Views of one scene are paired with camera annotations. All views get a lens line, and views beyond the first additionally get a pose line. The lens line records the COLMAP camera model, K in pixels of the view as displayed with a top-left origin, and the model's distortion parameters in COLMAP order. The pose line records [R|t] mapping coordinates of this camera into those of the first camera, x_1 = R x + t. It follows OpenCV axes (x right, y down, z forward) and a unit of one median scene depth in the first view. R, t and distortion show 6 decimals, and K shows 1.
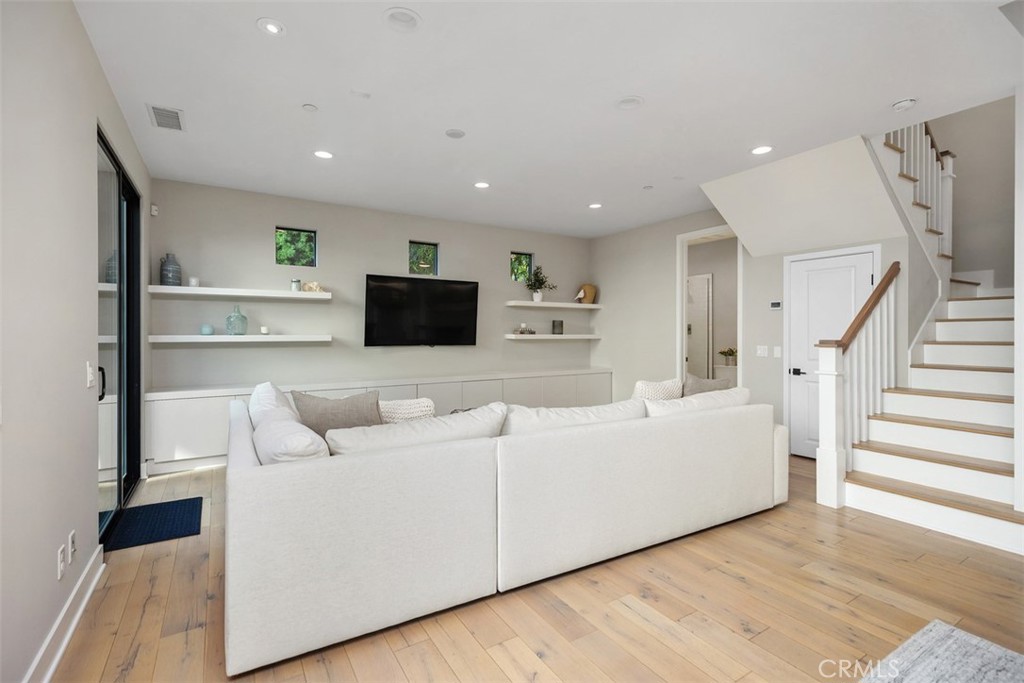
lens RADIAL K [[464.3, 0, 512.0], [0, 464.3, 341.5], [0, 0, 1]] dist [-0.000635, 0.000077]
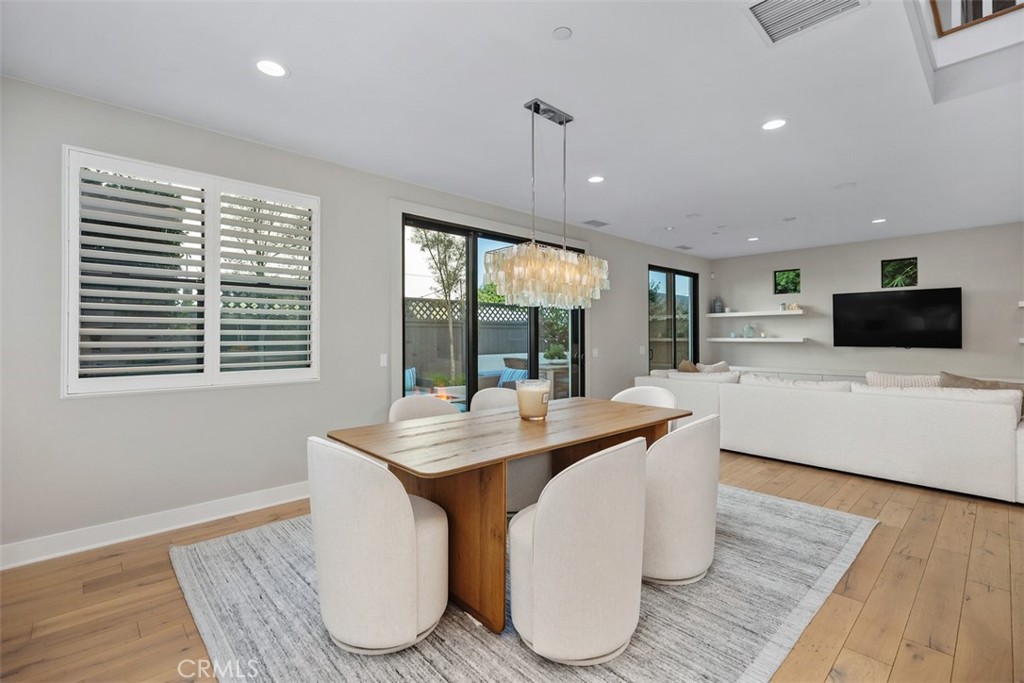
lens RADIAL K [[456.5, 0, 538.6], [0, 456.5, 336.6], [0, 0, 1]] dist [-0.000923, 0.000004]
pose [[0.238510, -0.003163, -0.971135, 0.846747], [-0.019119, 0.999786, -0.007952, 0.009877], [0.970952, 0.020464, 0.238398, -0.187500]]
